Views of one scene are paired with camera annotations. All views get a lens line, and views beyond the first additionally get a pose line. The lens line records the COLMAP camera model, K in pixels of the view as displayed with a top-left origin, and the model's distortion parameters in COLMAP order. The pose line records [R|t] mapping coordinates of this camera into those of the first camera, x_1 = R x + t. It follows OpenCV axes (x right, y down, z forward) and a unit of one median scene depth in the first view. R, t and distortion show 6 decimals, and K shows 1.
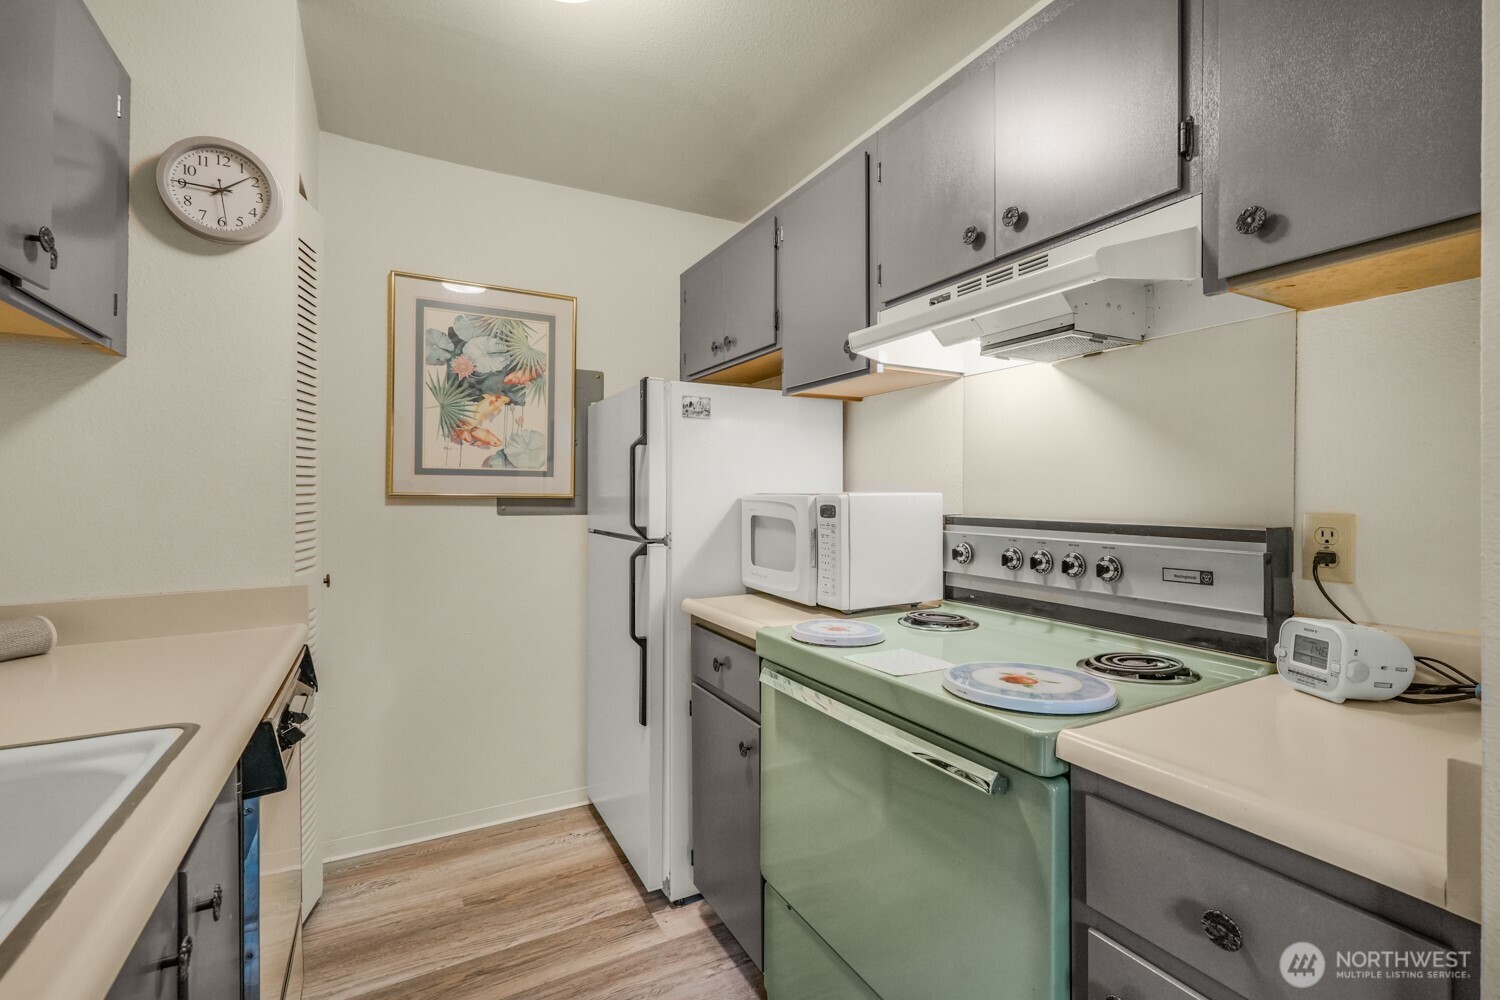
lens RADIAL K [[669.1, 0, 757.8], [0, 669.1, 492.8], [0, 0, 1]] dist [-0.001353, 0.000026]
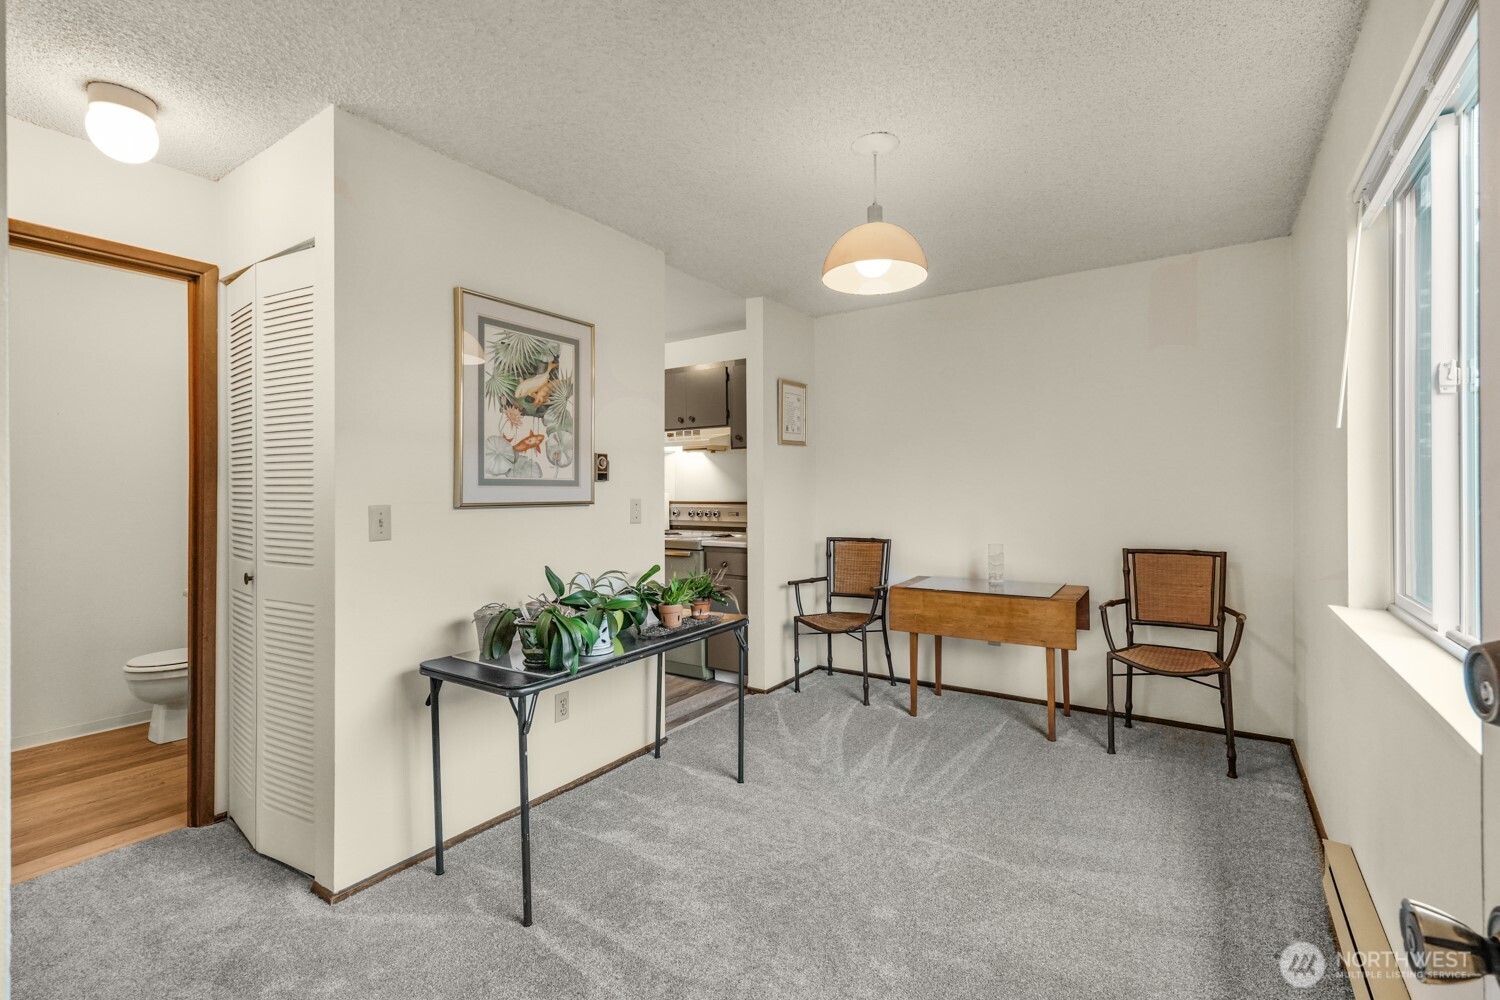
lens RADIAL K [[667.6, 0, 749.2], [0, 667.6, 497.2], [0, 0, 1]] dist [-0.000414, 0.000291]
pose [[0.895587, -0.009575, 0.444783, -0.659283], [0.006881, 0.999947, 0.007672, -0.002437], [-0.444833, -0.003810, 0.895606, -1.649157]]
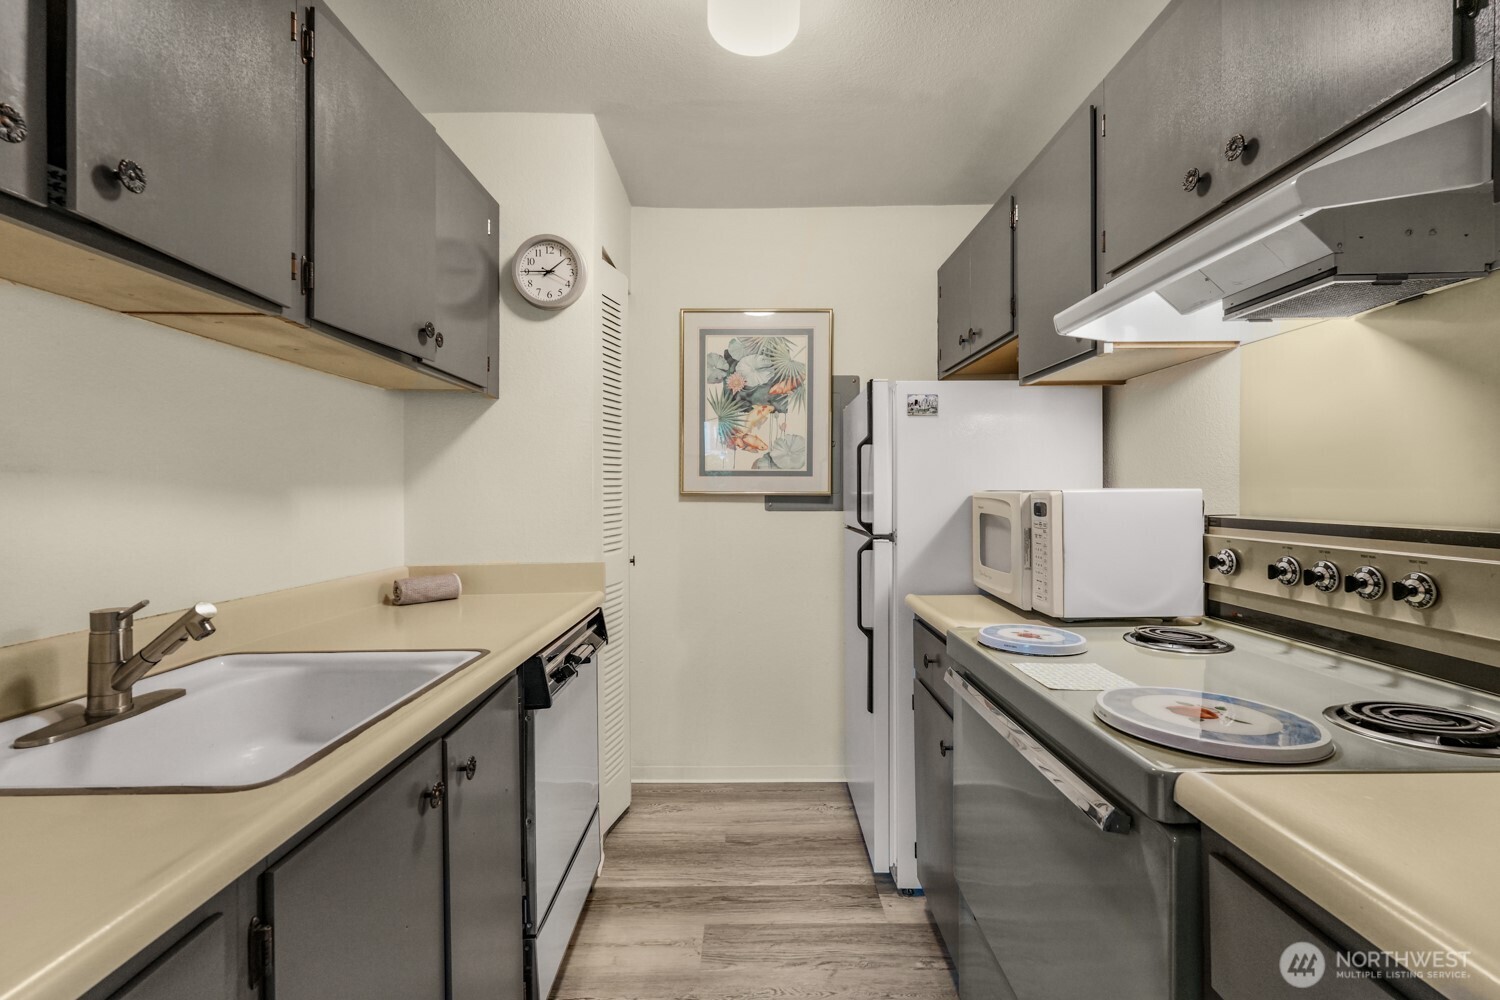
lens RADIAL K [[662.7, 0, 753.0], [0, 662.7, 495.2], [0, 0, 1]] dist [0.002903, 0.000160]
pose [[0.875255, -0.002201, -0.483656, 0.171431], [0.005829, 0.999965, 0.005998, 0.000270], [0.483626, -0.008069, 0.875237, 0.005691]]
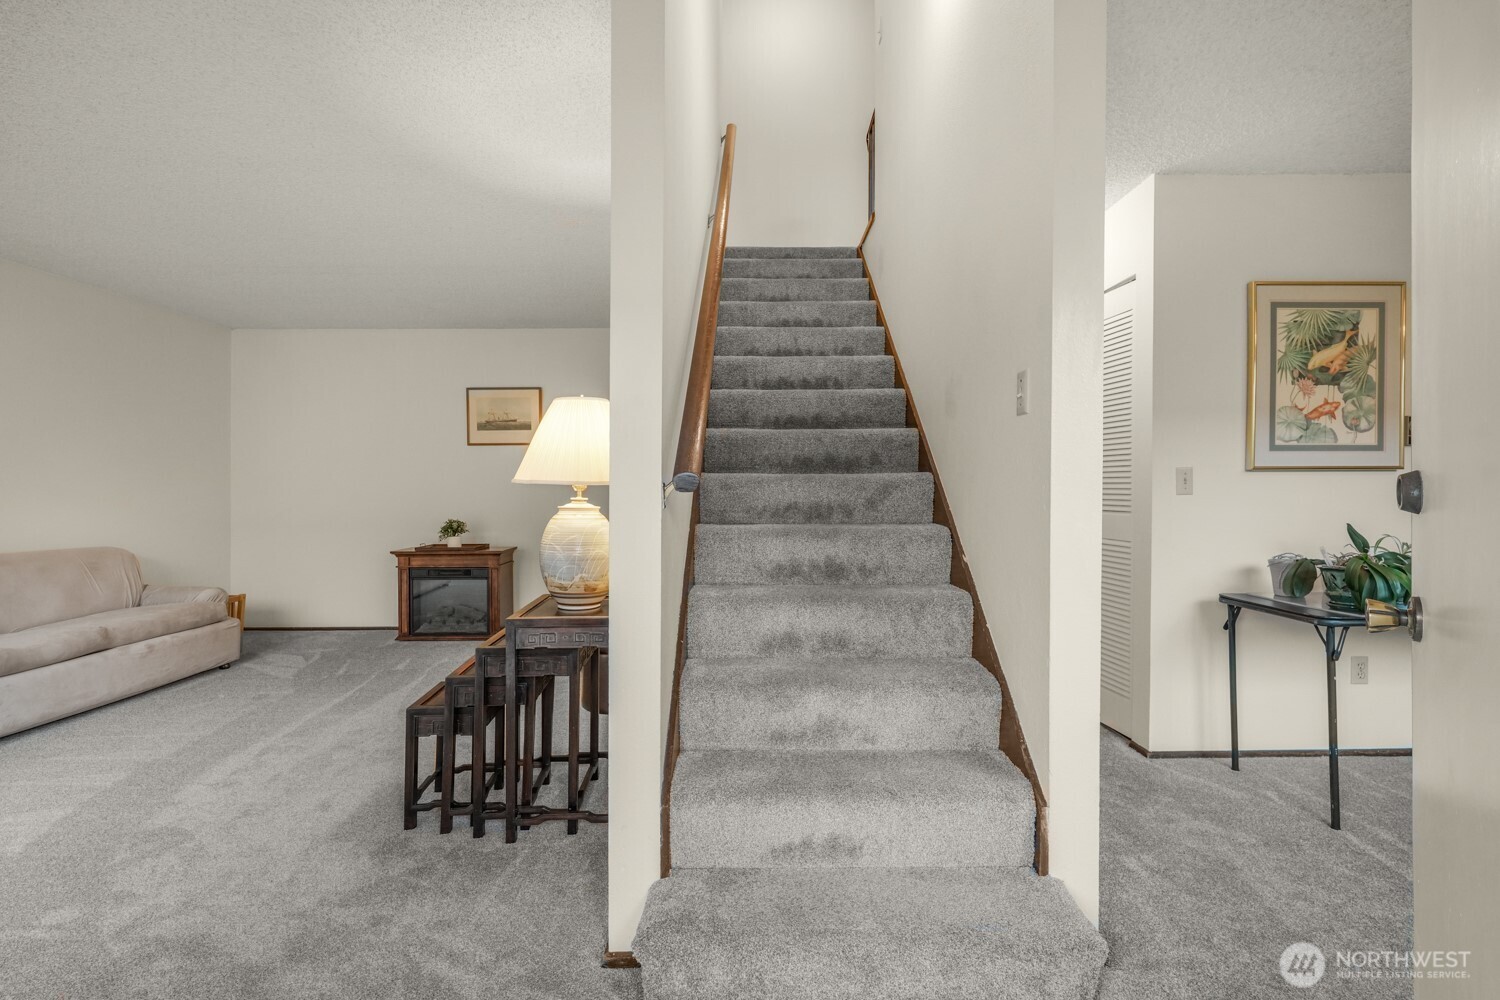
lens RADIAL K [[662.7, 0, 753.0], [0, 662.7, 495.2], [0, 0, 1]] dist [0.002903, 0.000160]
pose [[0.875152, -0.003819, -0.483832, -0.839119], [0.005764, 0.999980, 0.002532, 0.066830], [0.483813, -0.005004, 0.875157, -2.084050]]
